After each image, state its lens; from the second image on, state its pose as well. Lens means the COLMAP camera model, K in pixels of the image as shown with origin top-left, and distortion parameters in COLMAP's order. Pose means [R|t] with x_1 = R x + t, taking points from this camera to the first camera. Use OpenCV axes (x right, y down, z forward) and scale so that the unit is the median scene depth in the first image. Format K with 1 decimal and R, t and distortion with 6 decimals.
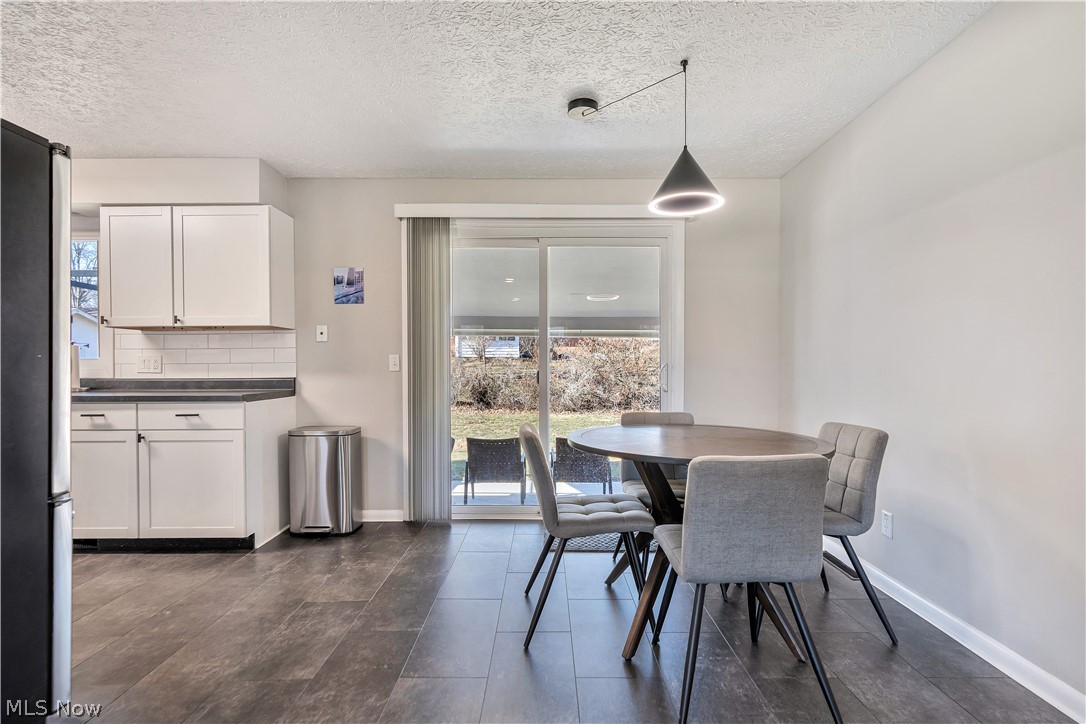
lens RADIAL K [[522.7, 0, 545.2], [0, 522.7, 368.6], [0, 0, 1]] dist [-0.002265, -0.000050]
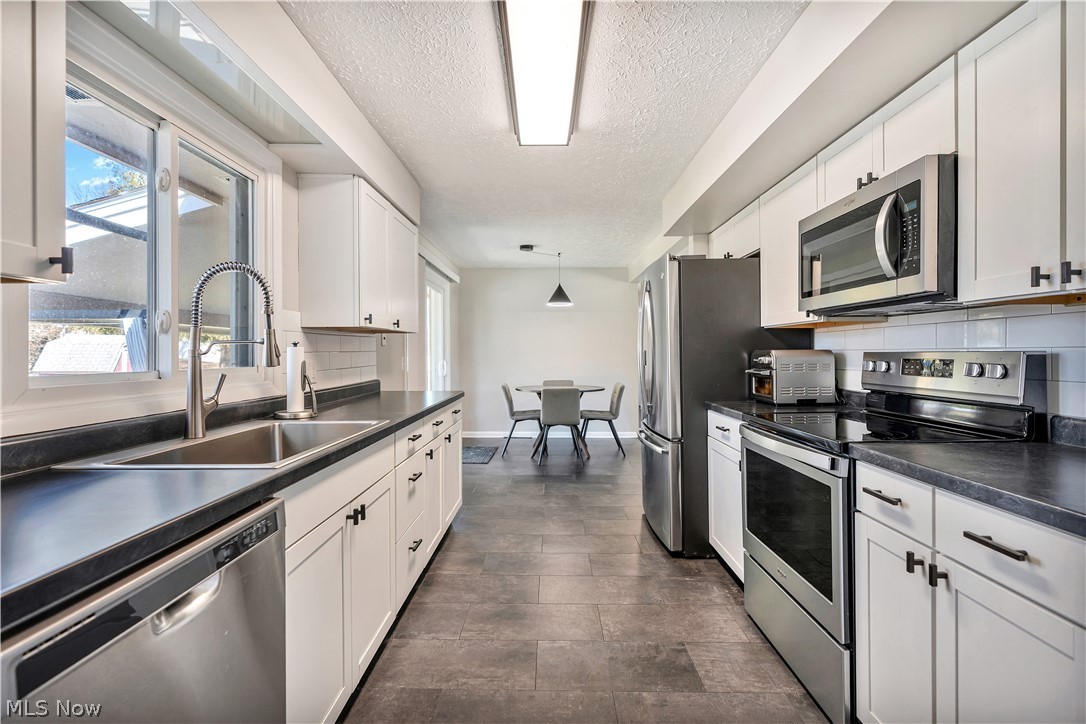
lens RADIAL K [[493.0, 0, 543.4], [0, 493.0, 356.6], [0, 0, 1]] dist [0.000954, 0.000356]
pose [[0.019055, -0.006285, 0.999799, -1.608643], [0.003225, 0.999975, 0.006225, -0.038805], [-0.999813, 0.003106, 0.019074, 0.704839]]
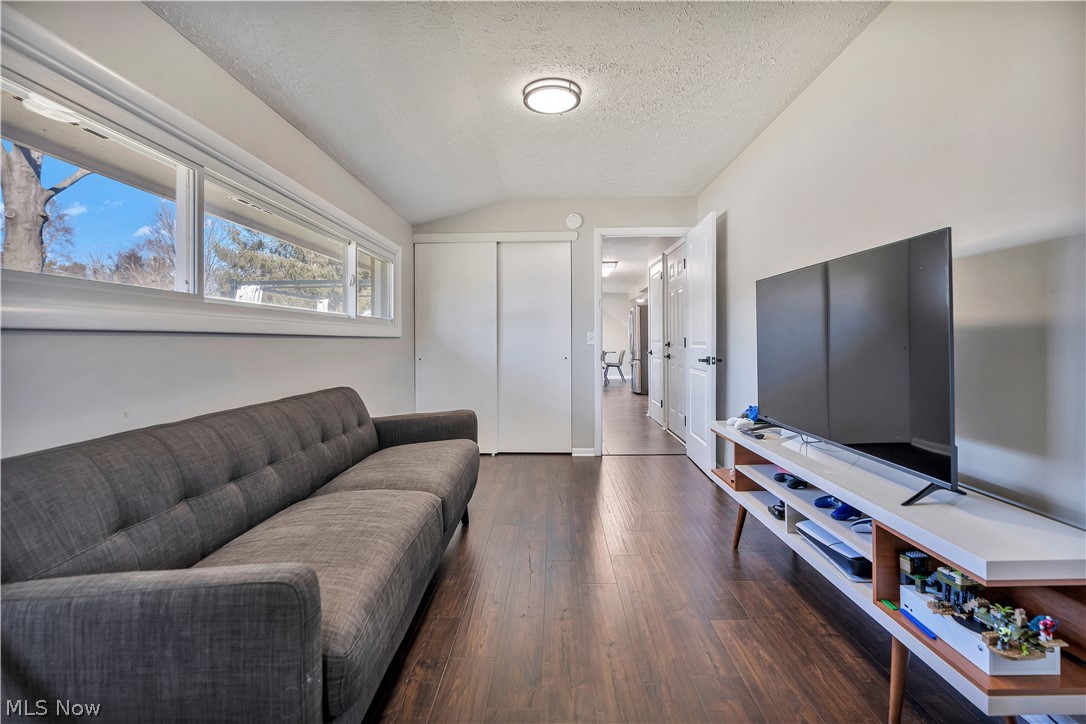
lens RADIAL K [[501.2, 0, 543.0], [0, 501.2, 362.0], [0, 0, 1]] dist [-0.006341, -0.000064]
pose [[0.028563, -0.036319, 0.998932, -3.747908], [0.003209, 0.999338, 0.036242, 0.020111], [-0.999587, 0.002171, 0.028661, 0.976679]]
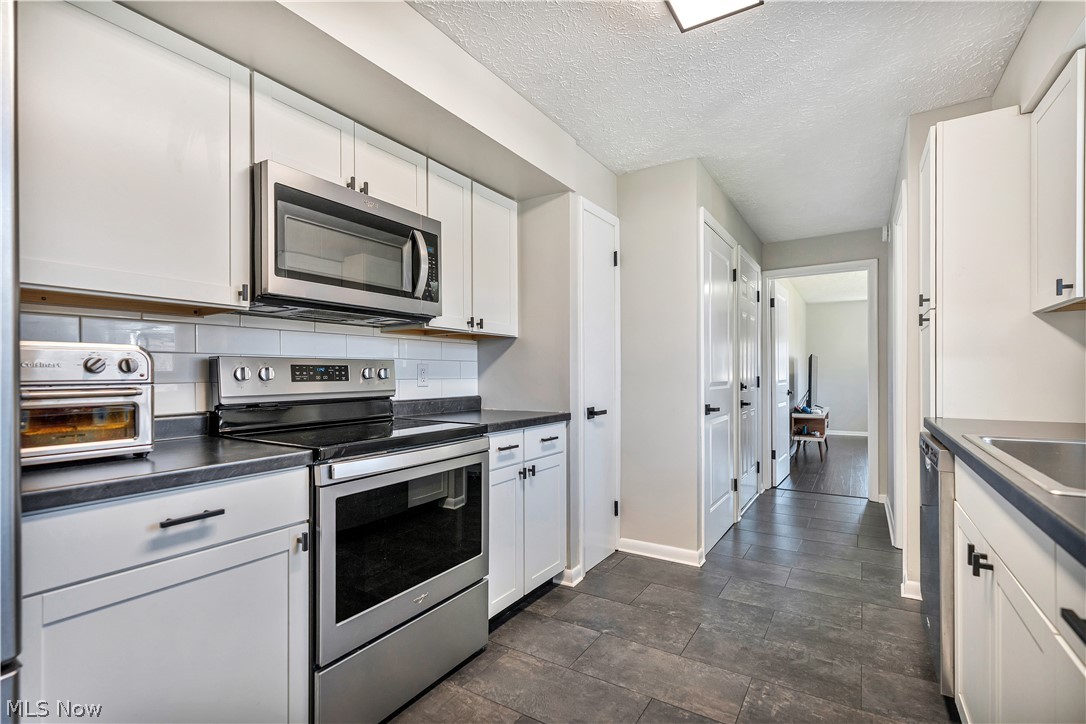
lens RADIAL K [[499.7, 0, 544.6], [0, 499.7, 379.0], [0, 0, 1]] dist [0.000327, 0.000440]
pose [[-0.545124, 0.011248, -0.838280, -0.667707], [0.013095, 0.999902, 0.004901, -0.013418], [0.838253, -0.008306, -0.545218, 0.835912]]
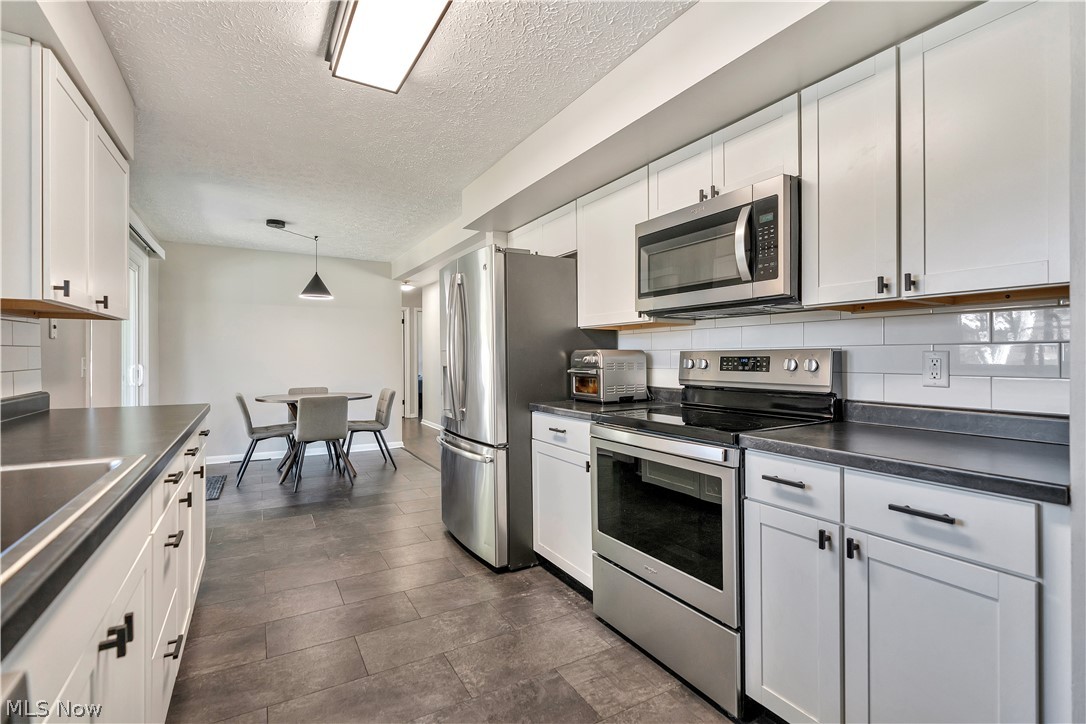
lens RADIAL K [[493.3, 0, 542.0], [0, 493.3, 358.7], [0, 0, 1]] dist [-0.002749, 0.000169]
pose [[-0.499677, 0.000745, 0.866211, -1.464942], [-0.000201, 1.000000, -0.000975, -0.027383], [-0.866212, -0.000661, -0.499677, 0.834639]]
